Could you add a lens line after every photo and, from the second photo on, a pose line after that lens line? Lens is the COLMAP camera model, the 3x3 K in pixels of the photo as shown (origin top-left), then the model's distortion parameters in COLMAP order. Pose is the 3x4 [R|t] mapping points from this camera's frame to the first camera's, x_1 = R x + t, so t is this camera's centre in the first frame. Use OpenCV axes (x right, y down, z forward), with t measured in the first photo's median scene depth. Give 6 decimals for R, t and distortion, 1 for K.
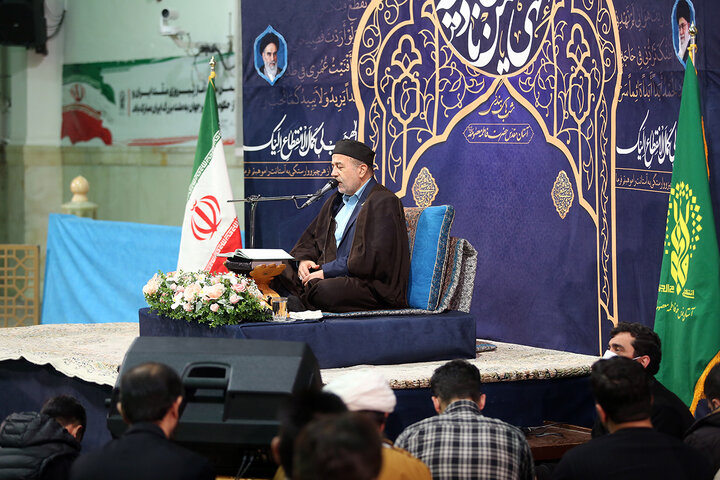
lens RADIAL K [[2143.9, 0, 361.2], [0, 2143.9, 238.8], [0, 0, 1]] dist [0.039351, 0.000000]
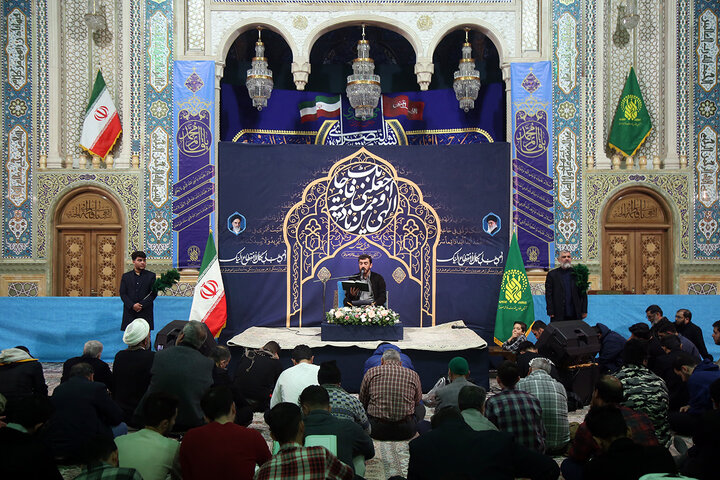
lens RADIAL K [[776.7, 0, 353.0], [0, 776.7, 246.4], [0, 0, 1]] dist [0.037369, 0.000000]
pose [[0.542952, 0.009434, 0.839711, -0.795263], [0.038948, 0.998578, -0.036403, -0.022239], [-0.838860, 0.052470, 0.541812, 0.429583]]
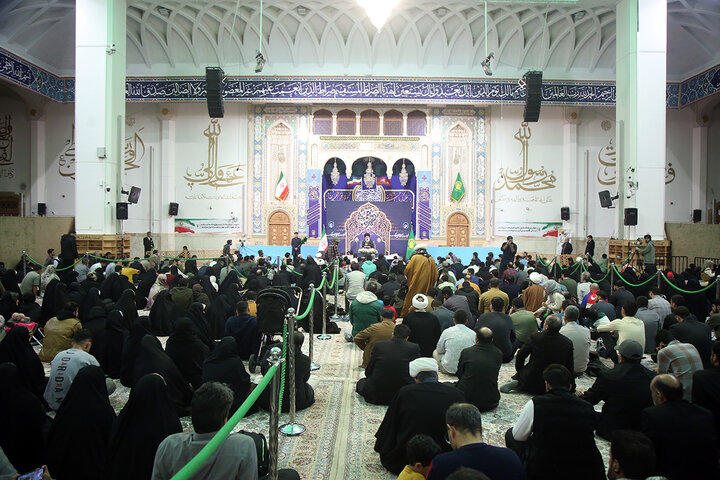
lens RADIAL K [[492.6, 0, 365.1], [0, 492.6, 240.3], [0, 0, 1]] dist [-0.073096, 0.026979]
pose [[0.544613, -0.015005, 0.838553, -1.758259], [0.028388, 0.999597, -0.000551, -0.019161], [-0.838207, 0.024105, 0.544820, -0.197589]]
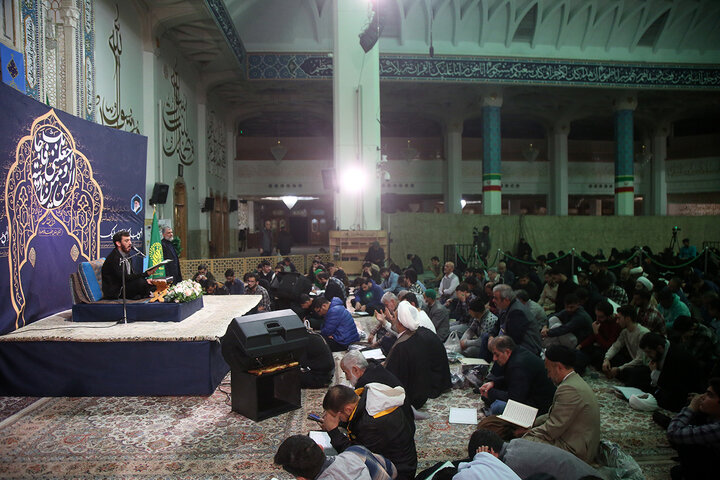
lens RADIAL K [[492.6, 0, 355.4], [0, 492.6, 244.7], [0, 0, 1]] dist [-0.073096, 0.026979]
pose [[-0.865334, -0.017991, 0.500873, -0.513765], [0.023765, 0.996759, 0.076859, -0.066989], [-0.500632, 0.078412, -0.862102, 1.270188]]
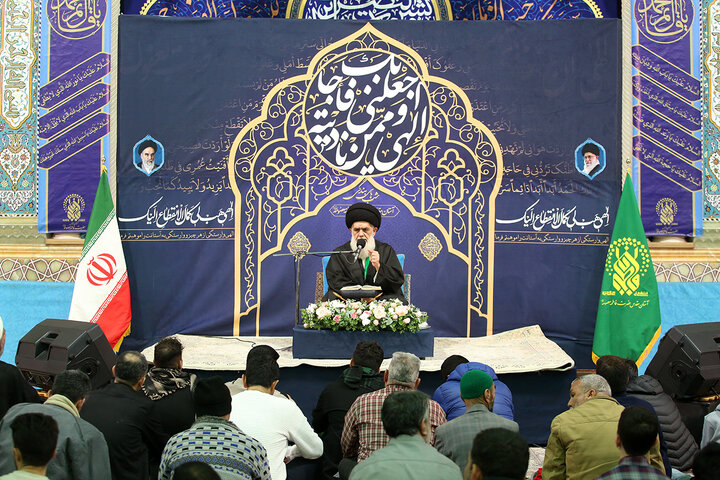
lens RADIAL K [[1477.1, 0, 361.8], [0, 1477.1, 241.9], [0, 0, 1]] dist [-0.331226, 0.000000]
pose [[0.543516, -0.013909, 0.839284, -0.863013], [0.034054, 0.999405, -0.005491, -0.018505], [-0.838708, 0.031566, 0.543666, 0.374515]]
